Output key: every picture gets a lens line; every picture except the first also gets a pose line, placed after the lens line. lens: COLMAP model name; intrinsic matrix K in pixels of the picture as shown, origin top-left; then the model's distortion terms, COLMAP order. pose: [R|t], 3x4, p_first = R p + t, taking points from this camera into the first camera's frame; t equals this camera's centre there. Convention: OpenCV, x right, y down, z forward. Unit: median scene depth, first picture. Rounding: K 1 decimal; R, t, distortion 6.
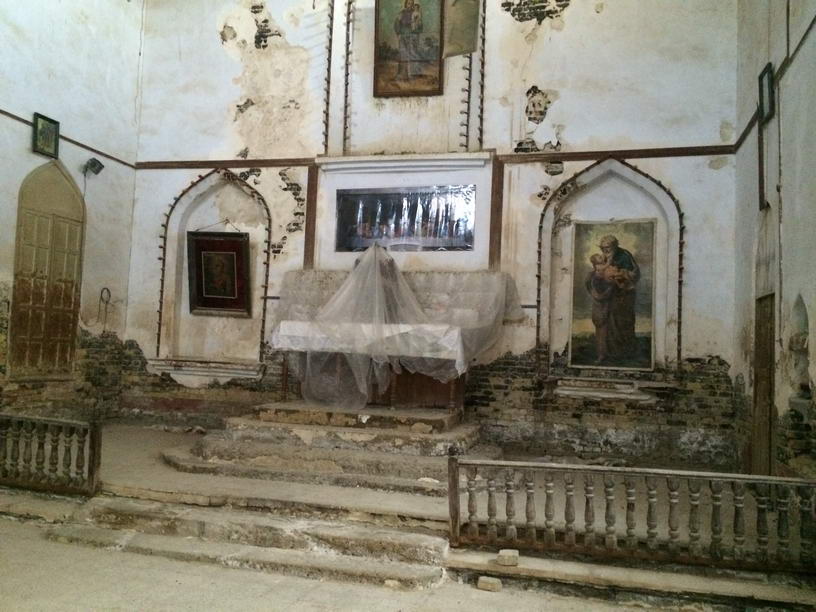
lens RADIAL K [[697.3, 0, 406.1], [0, 697.3, 306.1], [0, 0, 1]] dist [0.042434, -0.016474]
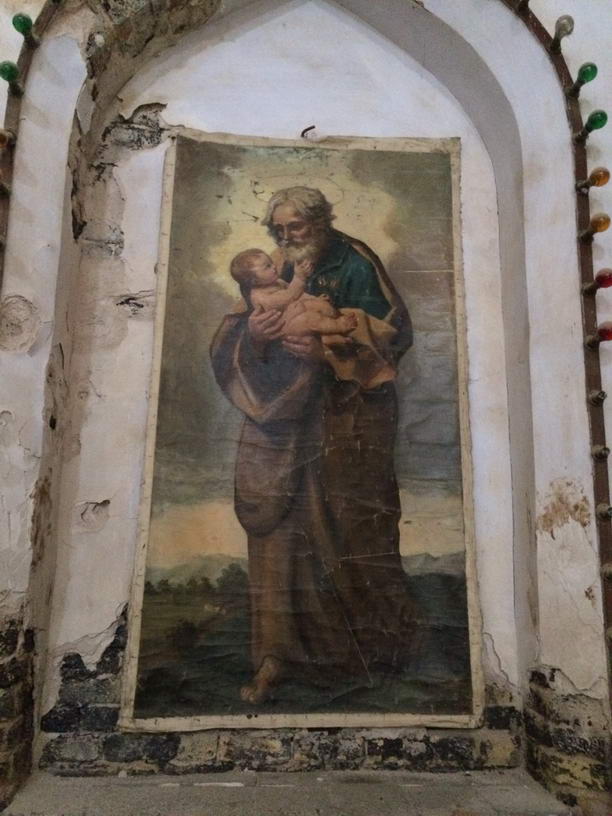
lens RADIAL K [[697.3, 0, 305.5], [0, 697.3, 405.6], [0, 0, 1]] dist [0.042434, -0.016474]
pose [[0.936644, 0.043163, 0.347613, 0.205293], [-0.002814, 0.993274, -0.115753, 0.013436], [-0.350272, 0.107441, 0.930466, 0.768689]]
